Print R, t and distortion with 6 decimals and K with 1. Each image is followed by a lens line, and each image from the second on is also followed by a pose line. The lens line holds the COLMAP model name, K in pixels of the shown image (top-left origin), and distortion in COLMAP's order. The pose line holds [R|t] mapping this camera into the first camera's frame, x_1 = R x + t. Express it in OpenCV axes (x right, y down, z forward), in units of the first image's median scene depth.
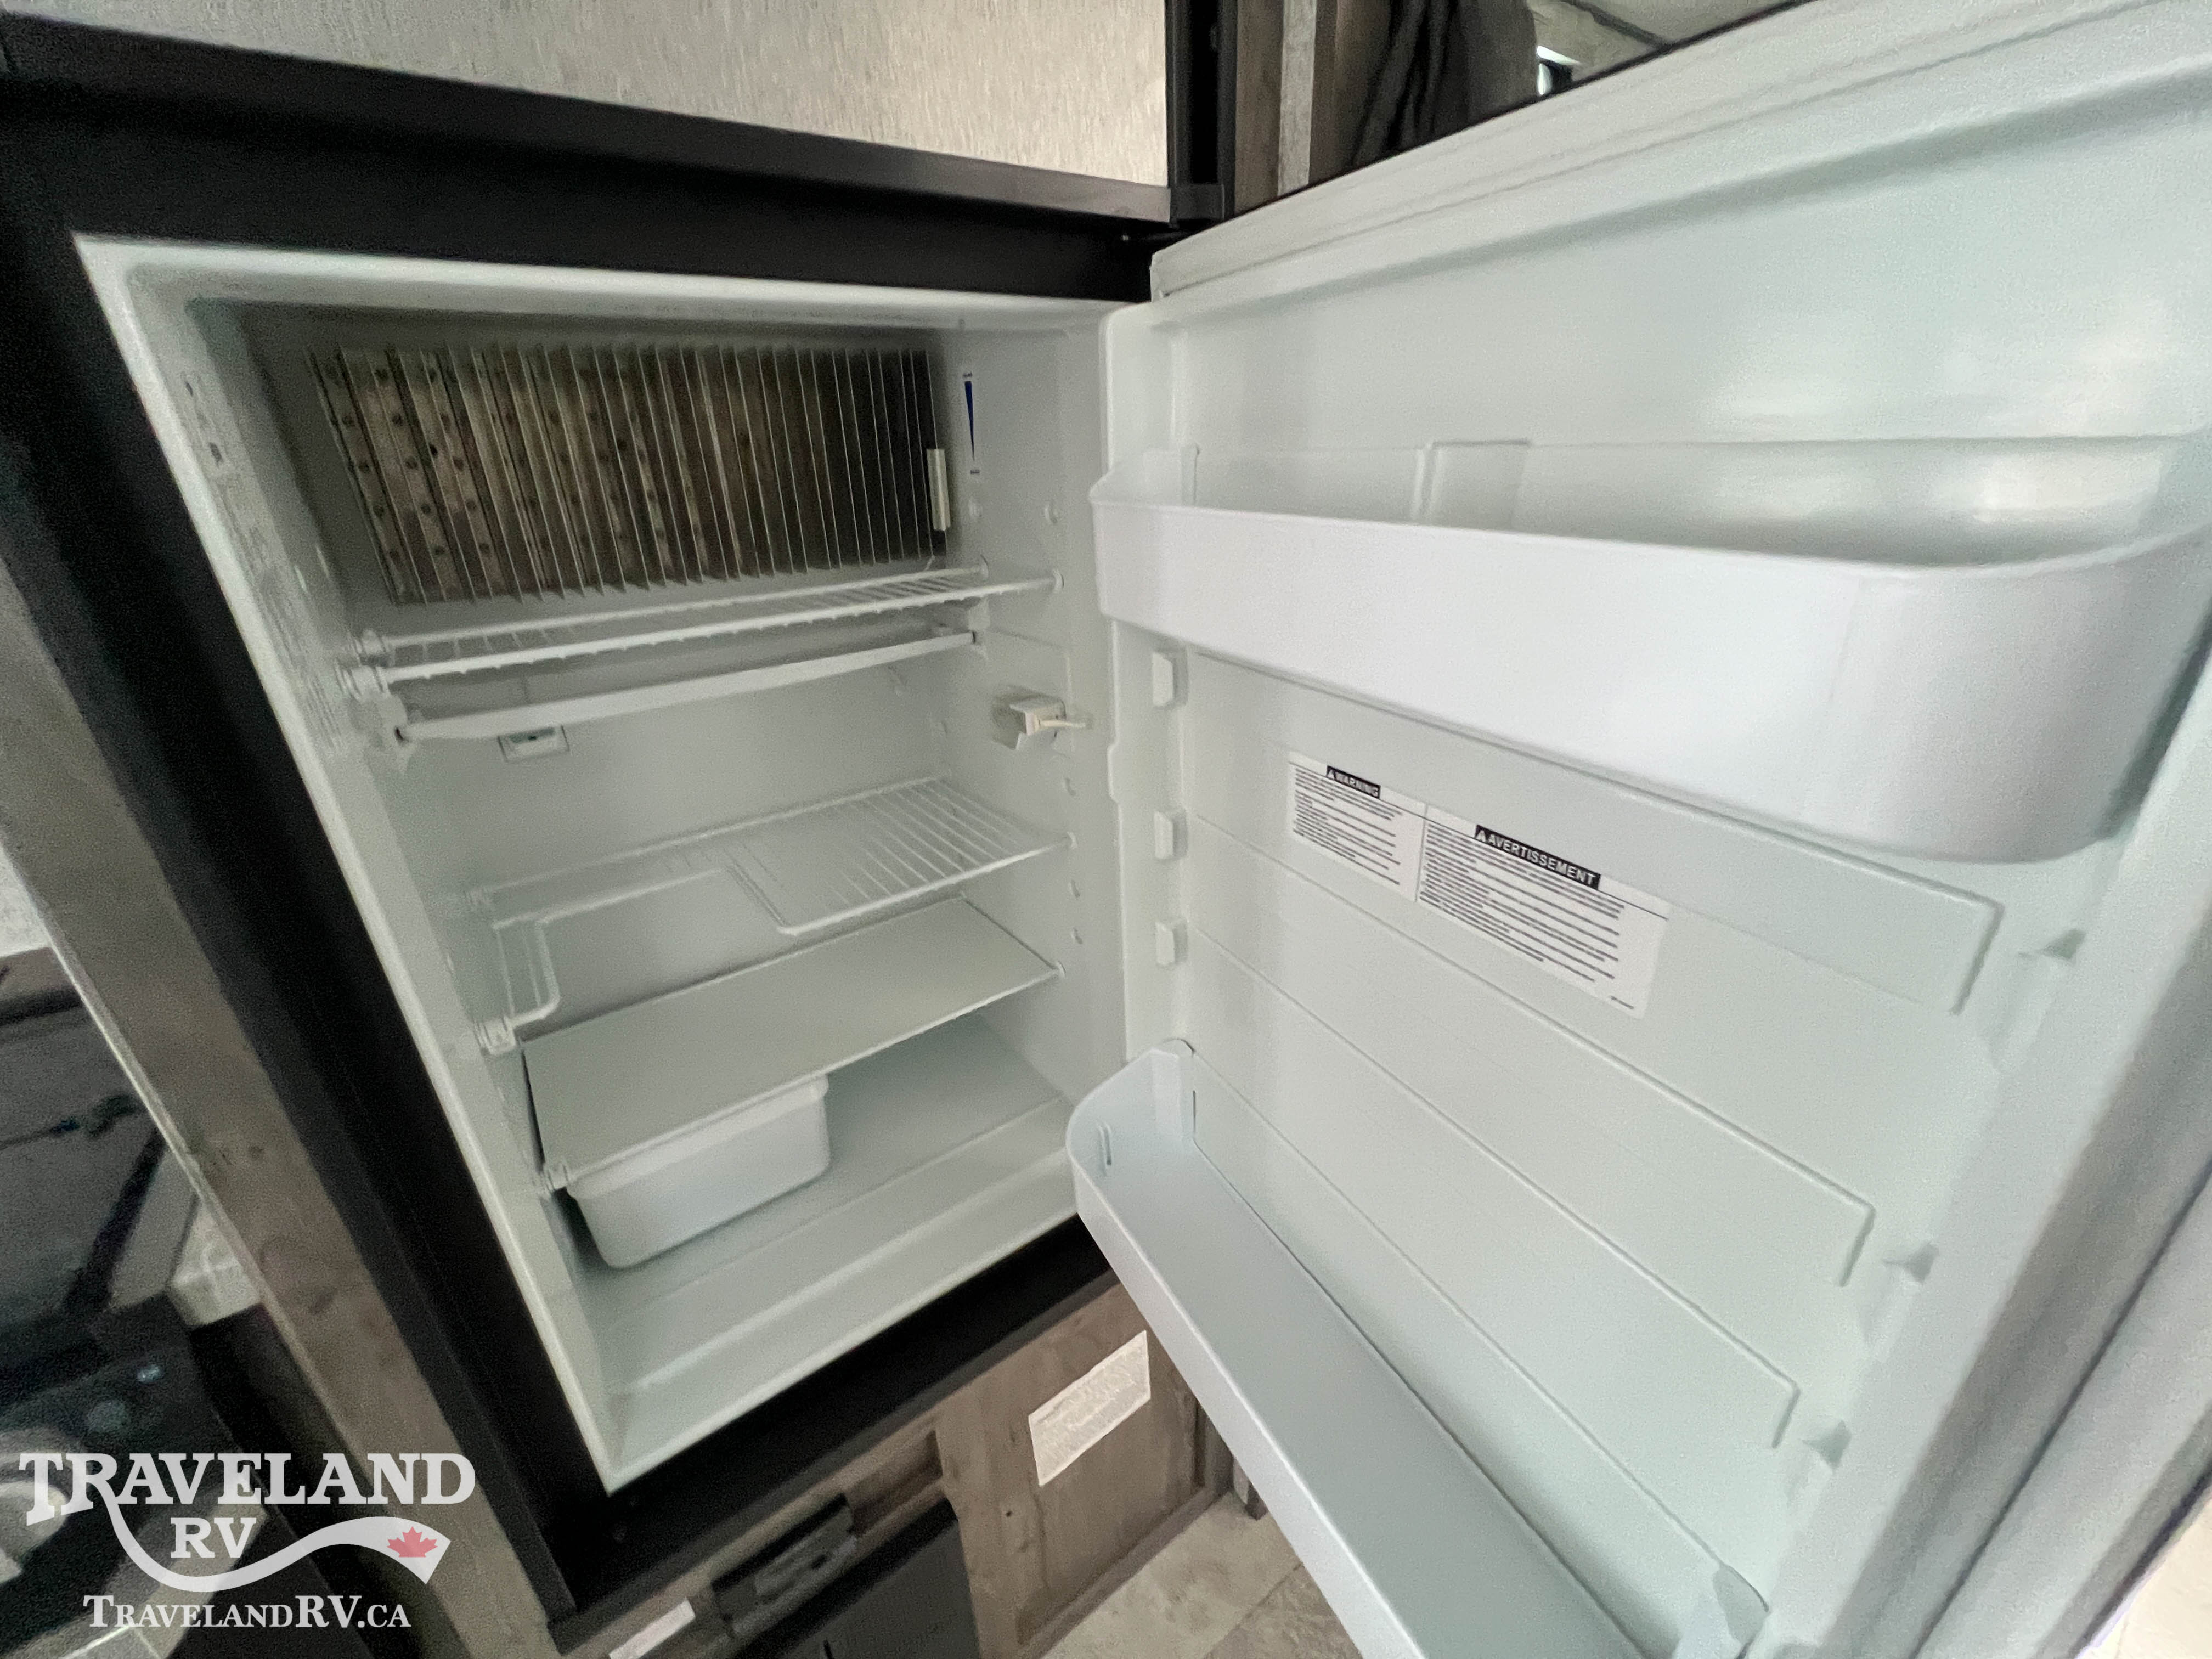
lens RADIAL K [[884.4, 0, 1109.4], [0, 884.4, 837.9], [0, 0, 1]] dist [-0.002162, 0.000358]
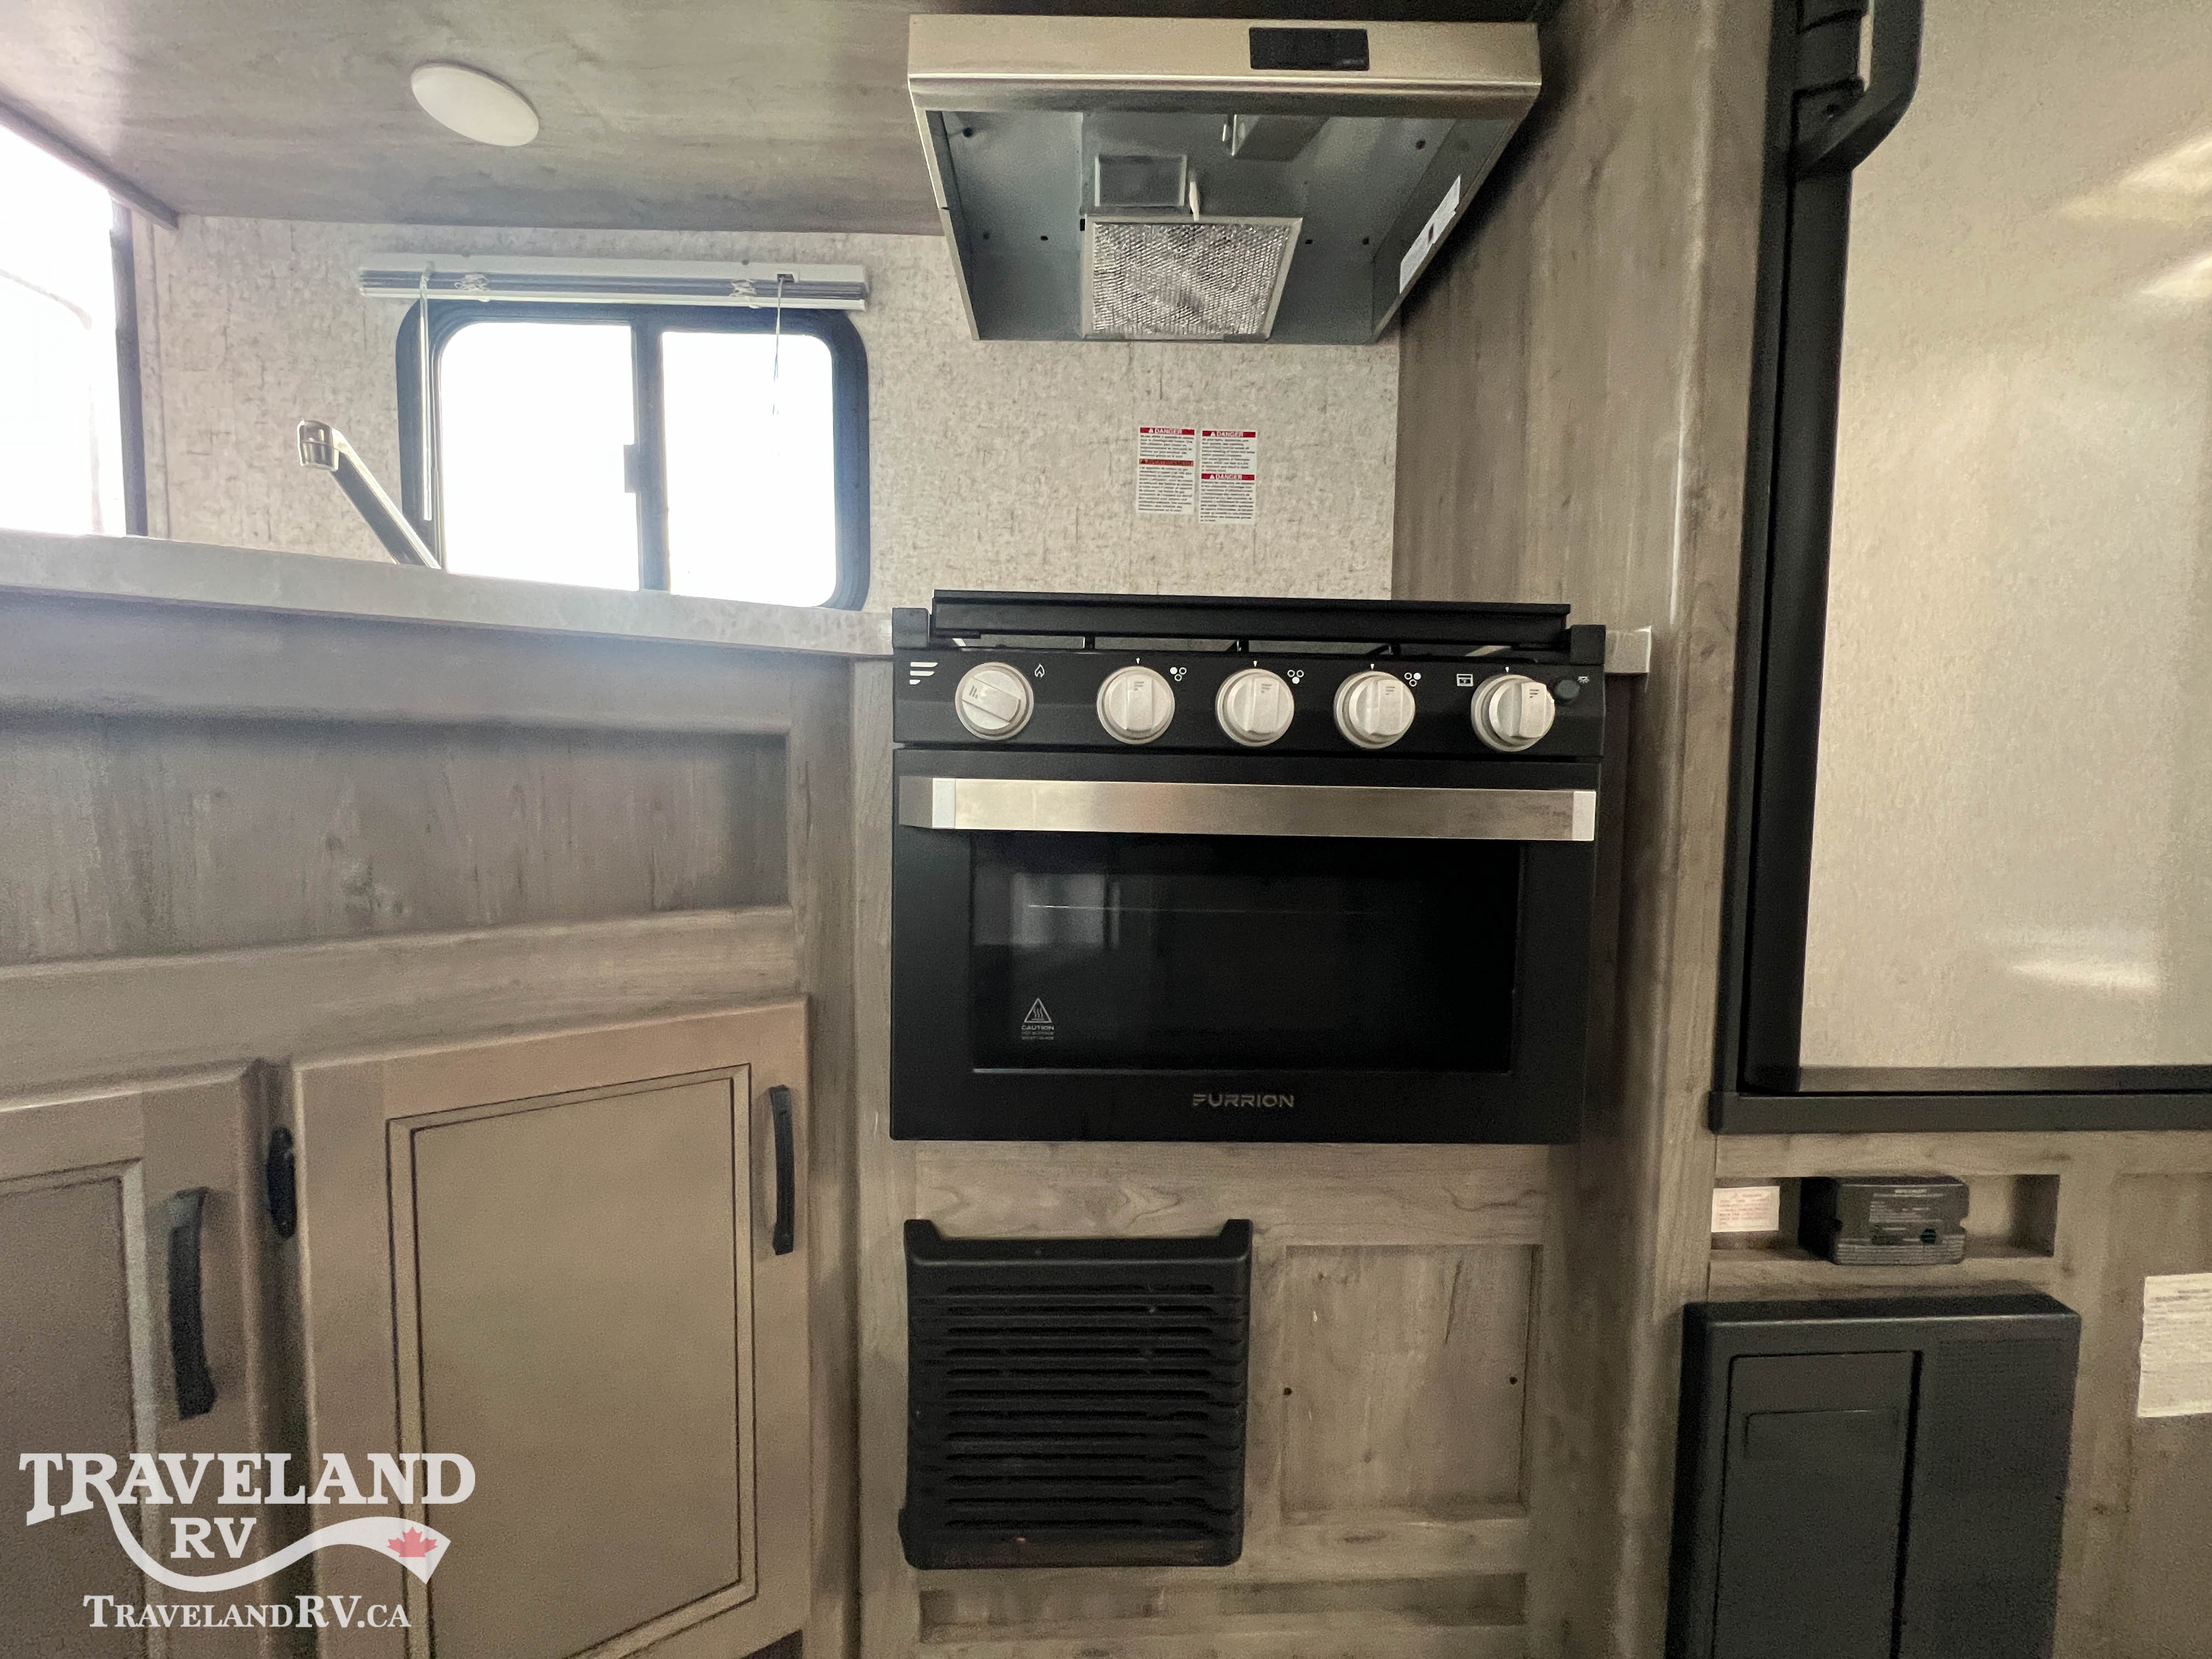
lens RADIAL K [[884.4, 0, 1104.1], [0, 884.4, 828.8], [0, 0, 1]] dist [-0.002162, 0.000358]
pose [[0.827496, 0.080503, -0.555670, -0.709020], [-0.262541, 0.930288, -0.256197, 1.117348], [0.496308, 0.357888, 0.790945, -0.378119]]
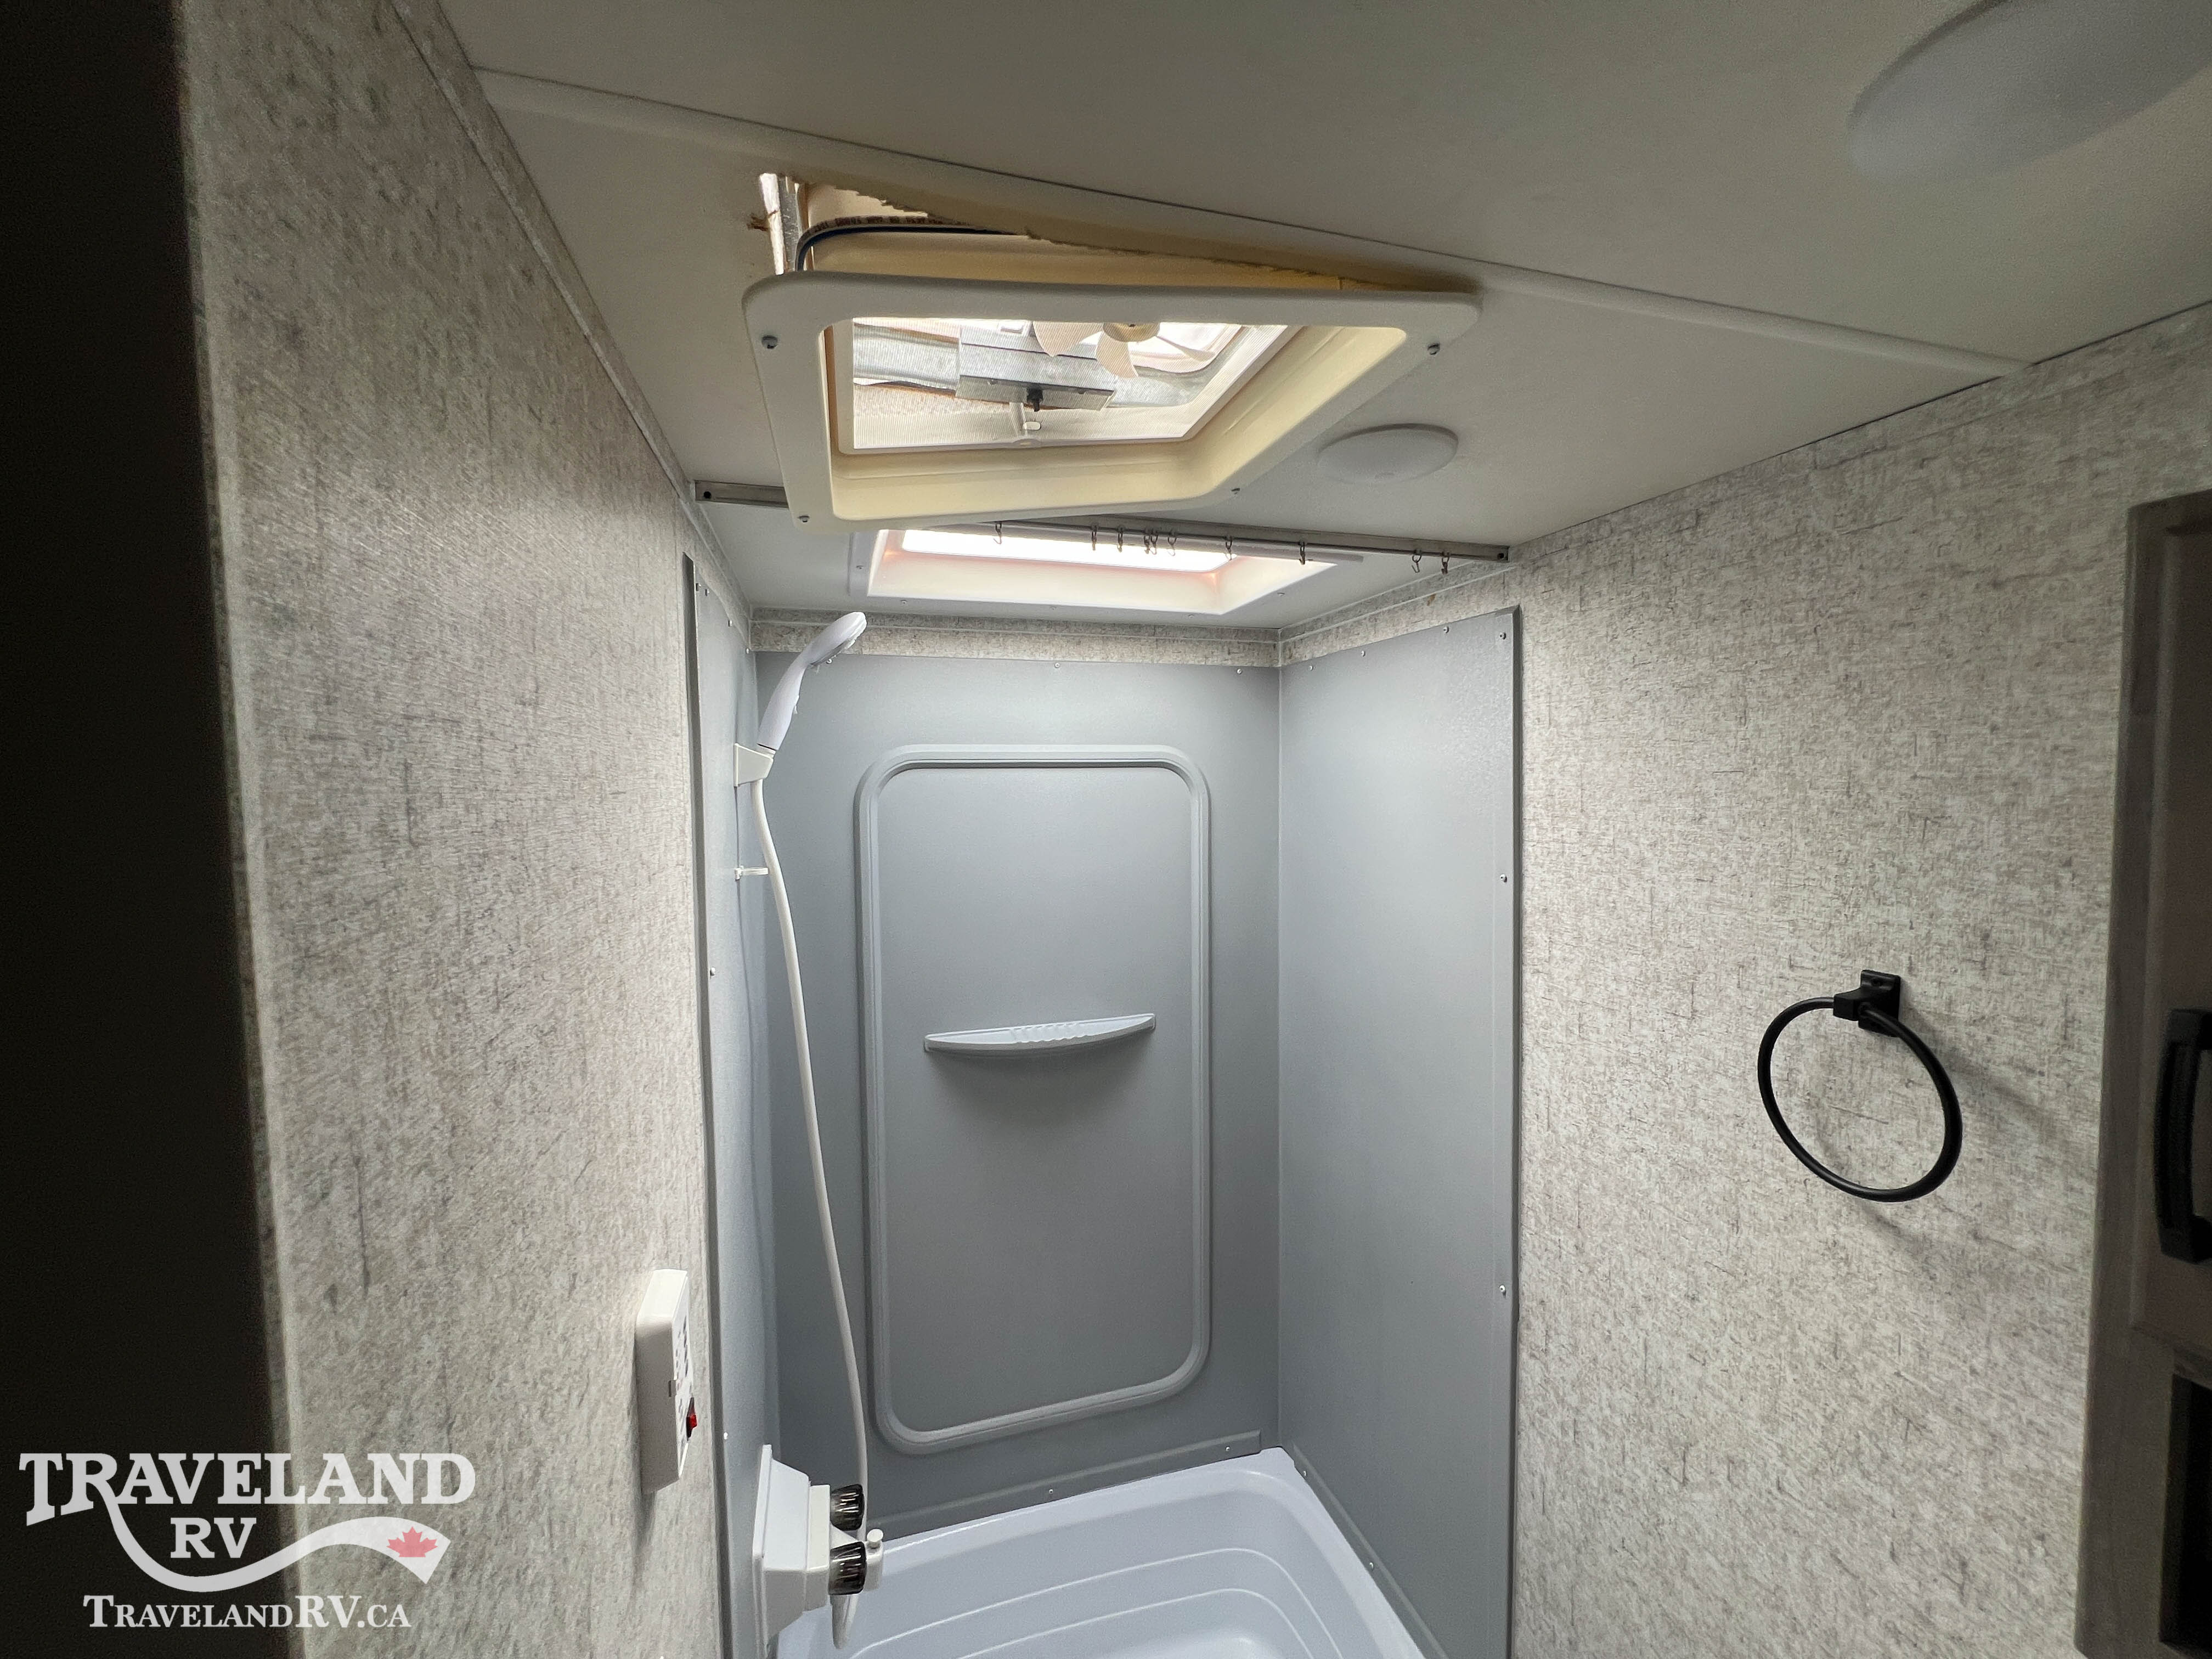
lens RADIAL K [[884.4, 0, 1103.3], [0, 884.4, 825.1], [0, 0, 1]] dist [-0.002162, 0.000358]
pose [[-0.320940, 0.088441, -0.942961, 0.117255], [-0.350876, 0.913681, 0.205116, -0.282305], [0.879707, 0.396692, -0.262205, 0.748665]]
